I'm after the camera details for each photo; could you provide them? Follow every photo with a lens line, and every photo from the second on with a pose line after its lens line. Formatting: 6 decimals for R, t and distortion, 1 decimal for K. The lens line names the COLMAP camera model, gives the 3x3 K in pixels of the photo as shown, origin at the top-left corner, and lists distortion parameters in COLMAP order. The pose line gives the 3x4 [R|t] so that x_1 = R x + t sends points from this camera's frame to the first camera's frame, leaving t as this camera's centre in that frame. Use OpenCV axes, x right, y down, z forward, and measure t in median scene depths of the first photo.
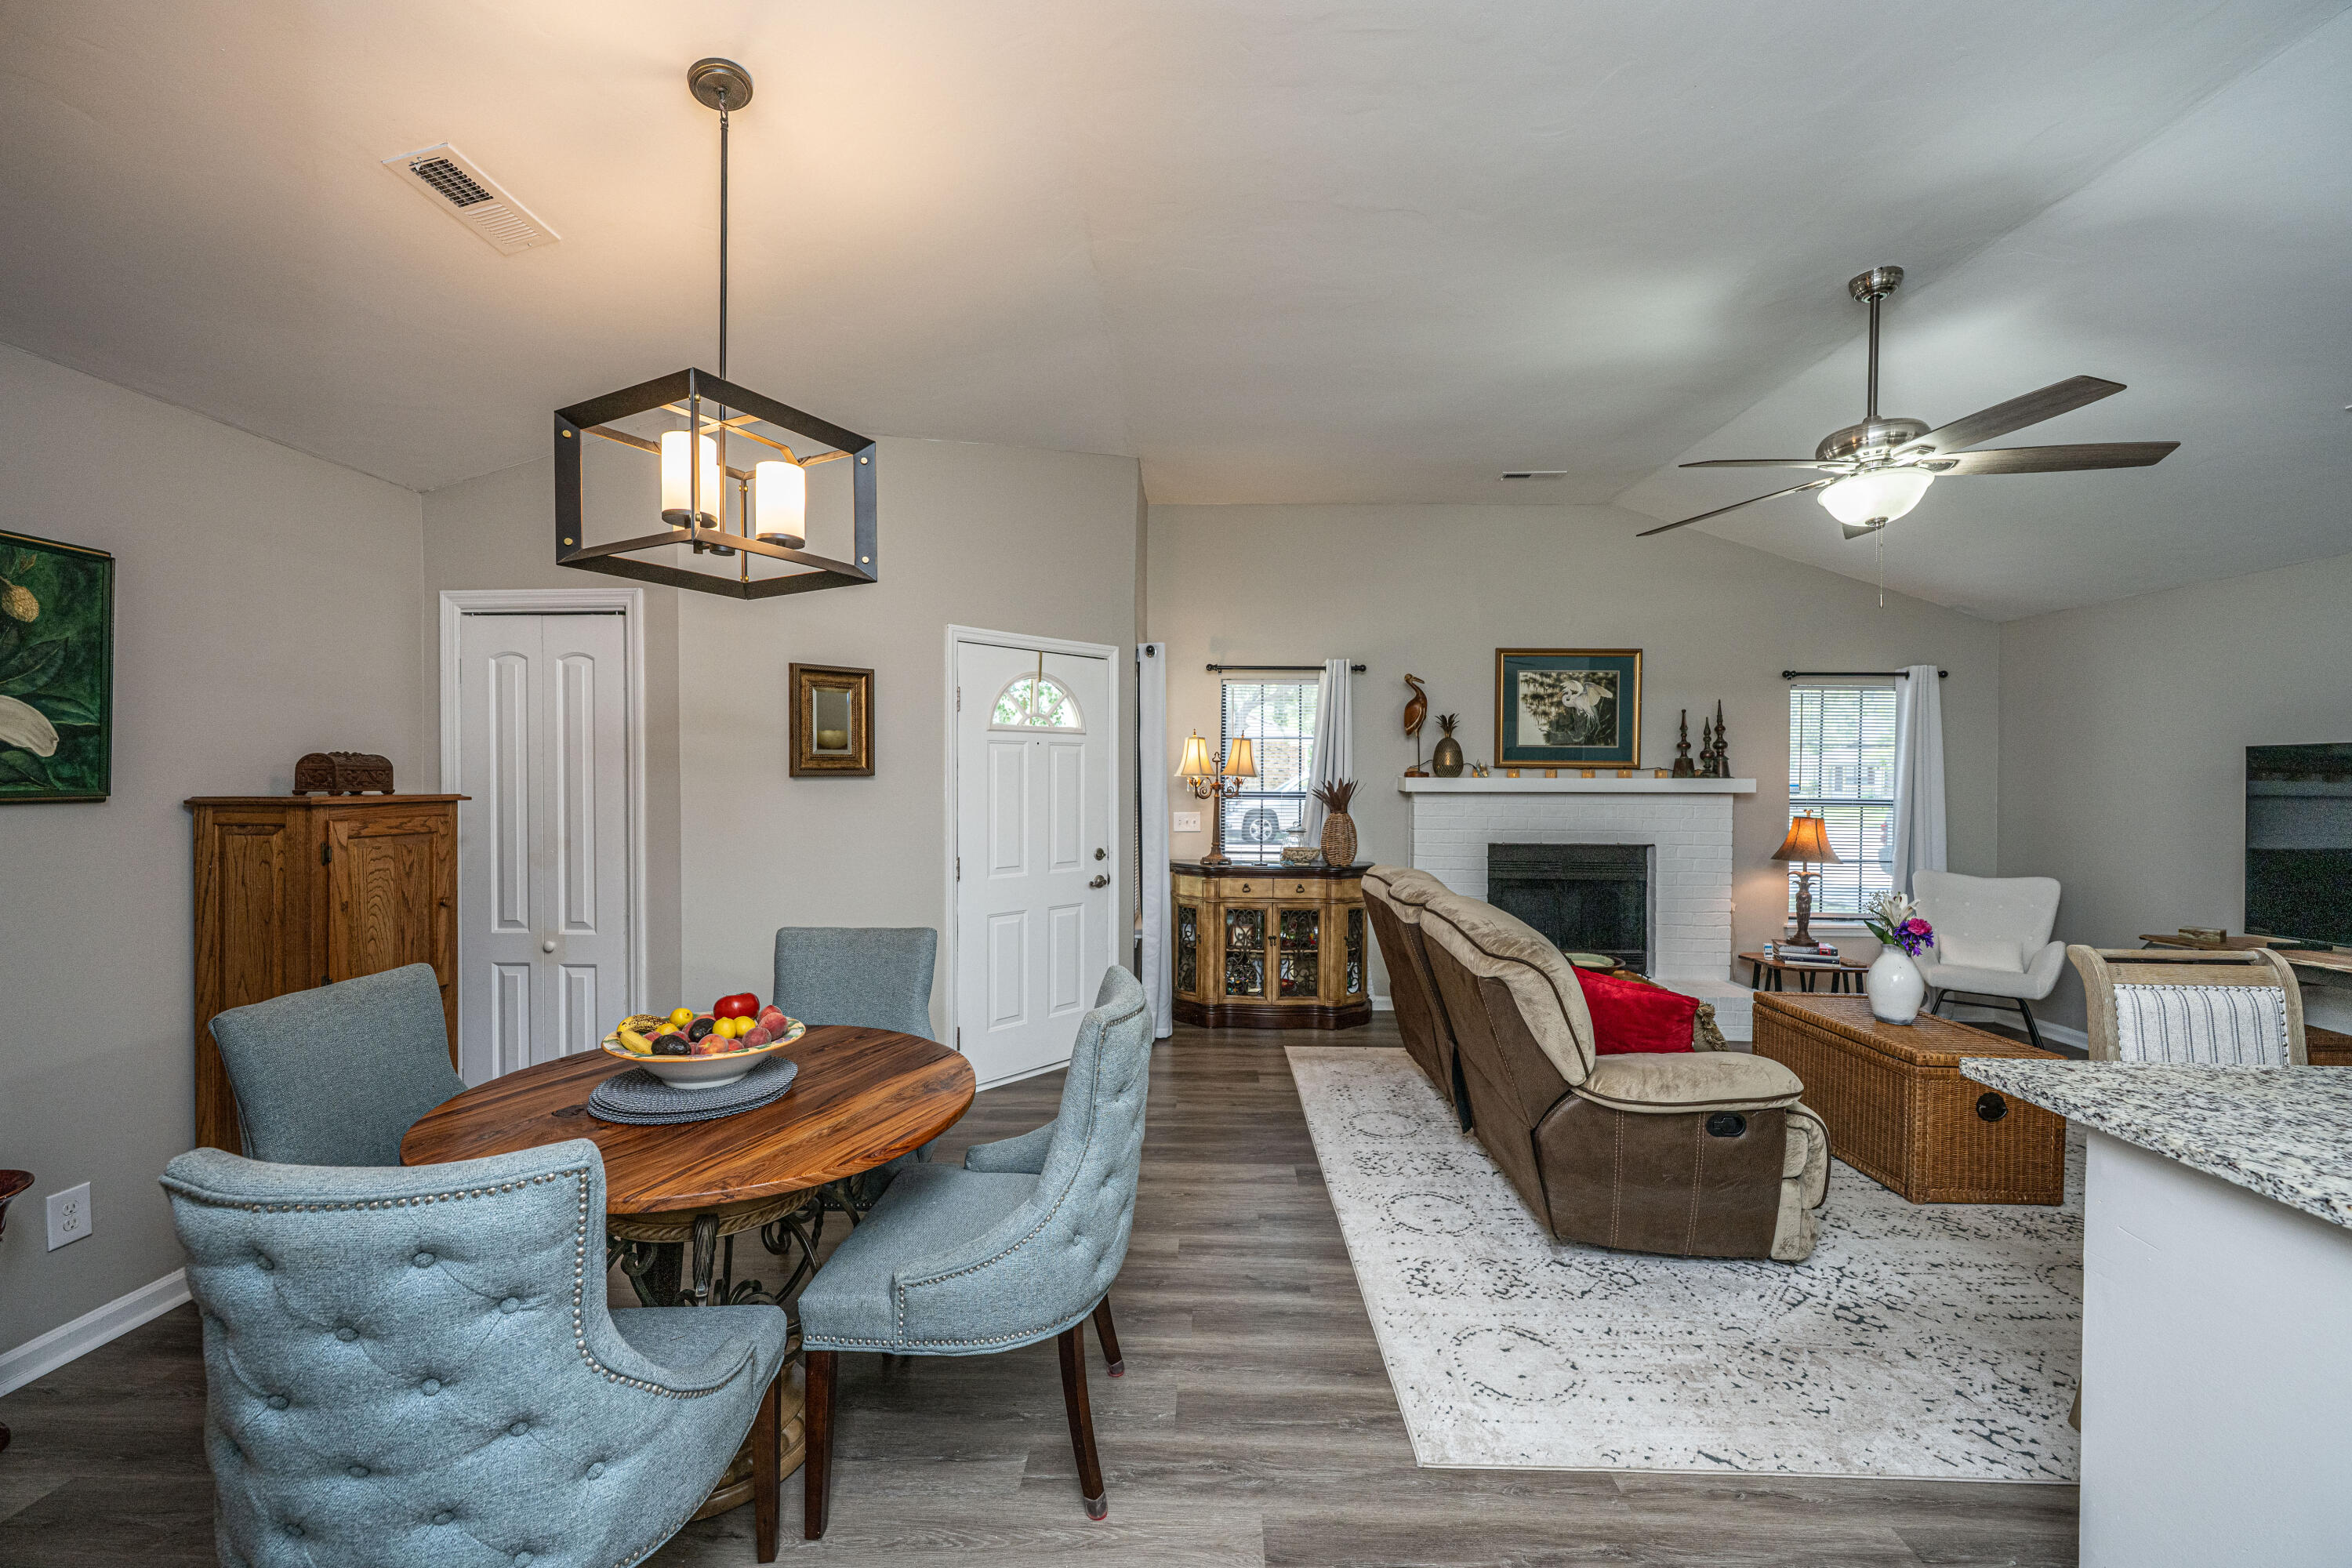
lens RADIAL K [[924.8, 0, 1176.0], [0, 924.8, 784.0], [0, 0, 1]] dist [0.000877, 0.000113]
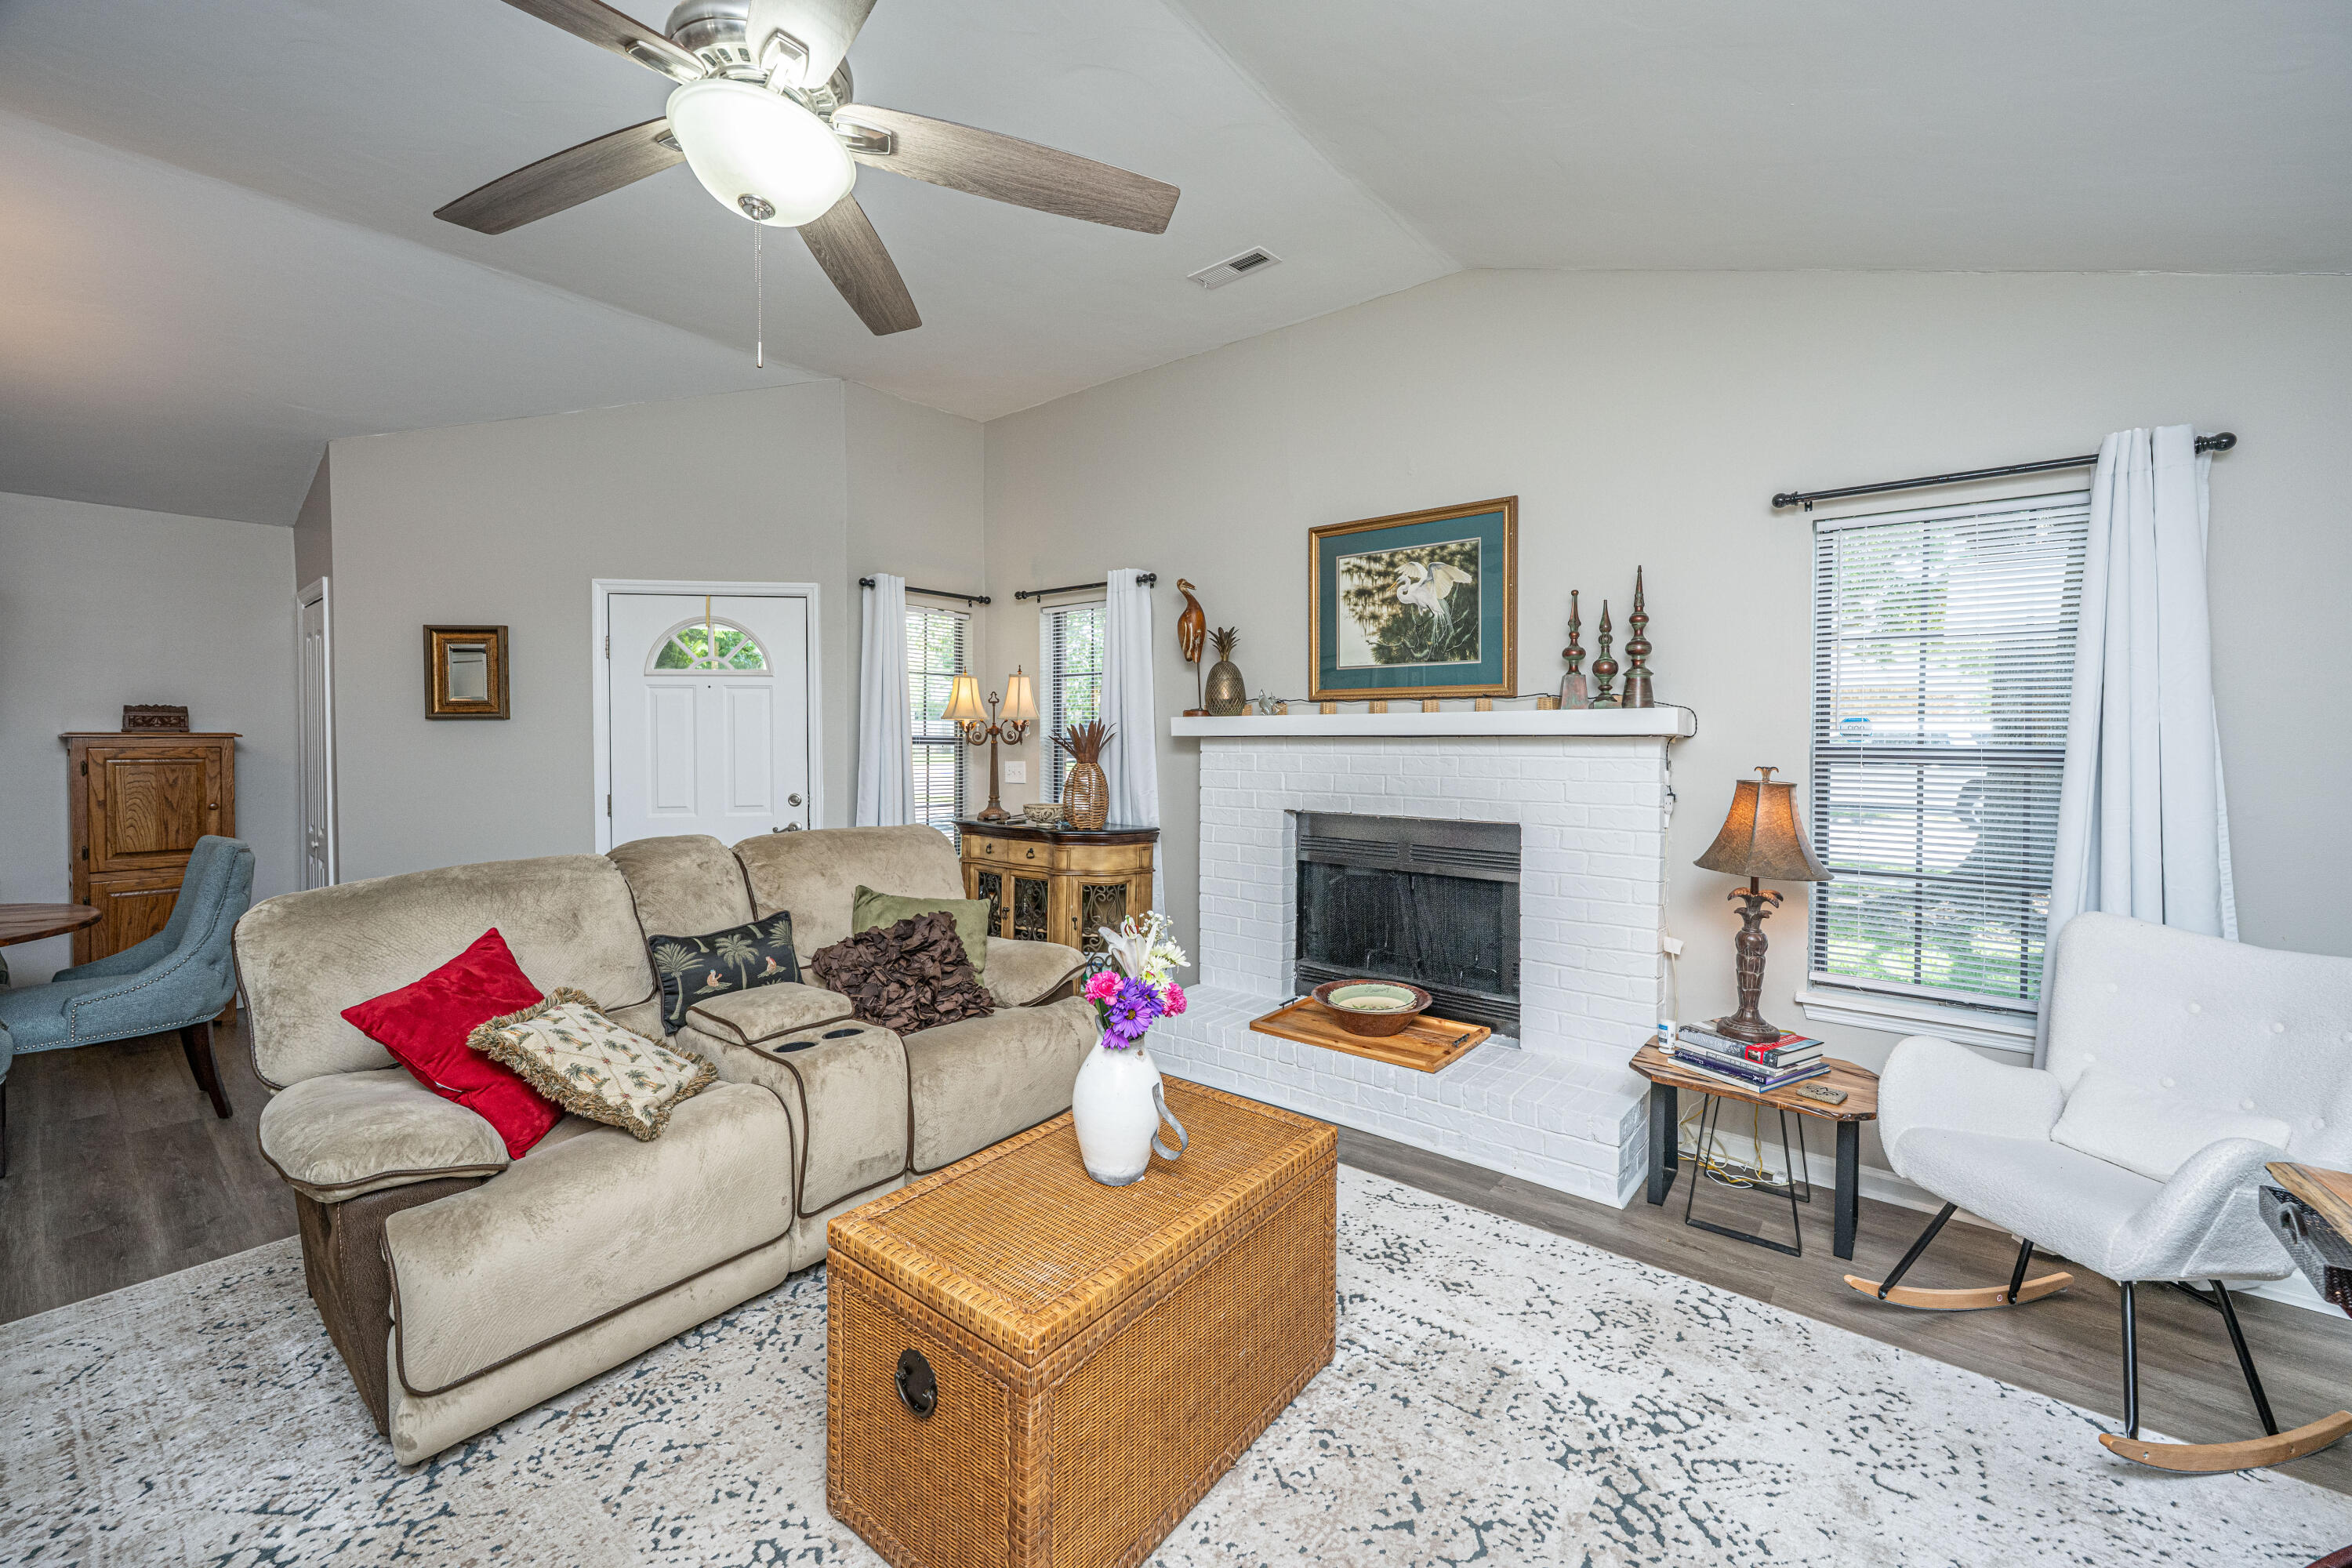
lens RADIAL K [[954.7, 0, 1176.5], [0, 954.7, 737.9], [0, 0, 1]] dist [0.001456, 0.000146]
pose [[0.797335, -0.004054, -0.603523, 0.712864], [-0.001102, 0.999966, -0.008173, 0.015978], [0.603535, 0.007181, 0.797304, 0.382562]]
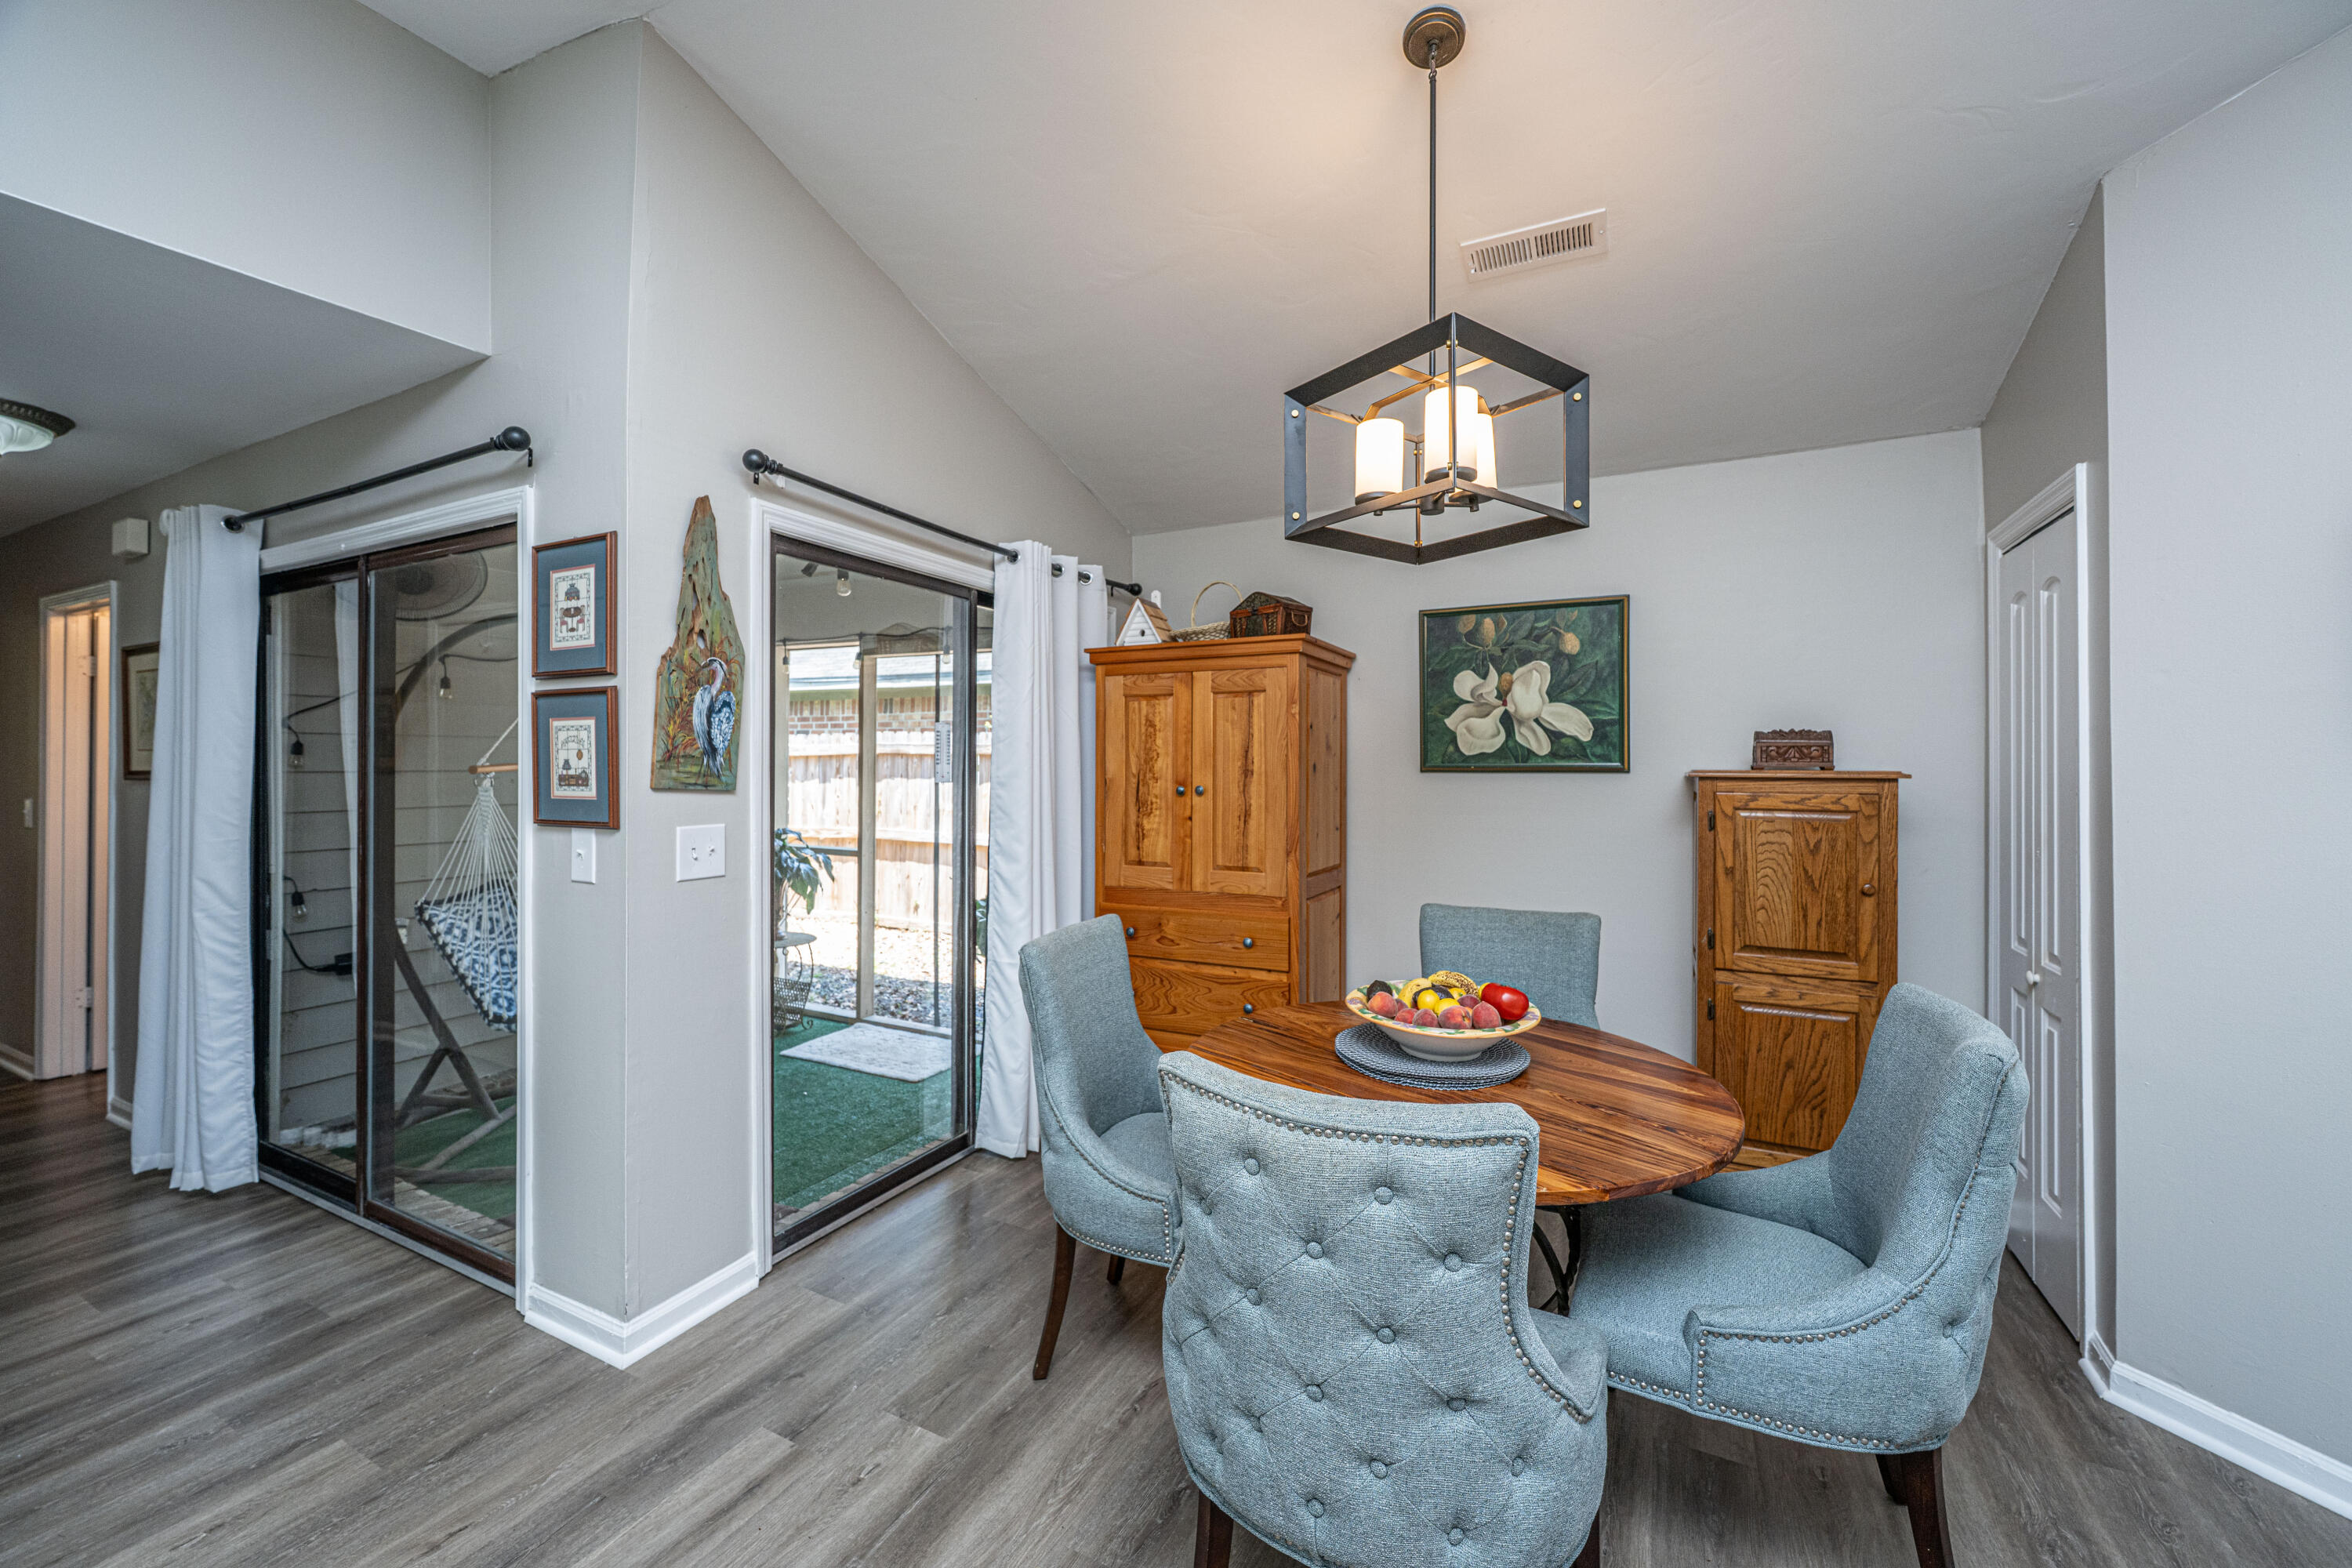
lens RADIAL K [[908.6, 0, 1176.0], [0, 908.6, 784.0], [0, 0, 1]] dist [0.001149, 0.000134]
pose [[-0.434478, 0.013871, -0.900576, 0.164238], [-0.011108, 0.999723, 0.020757, 0.006935], [0.900614, 0.019022, -0.434204, 0.414660]]
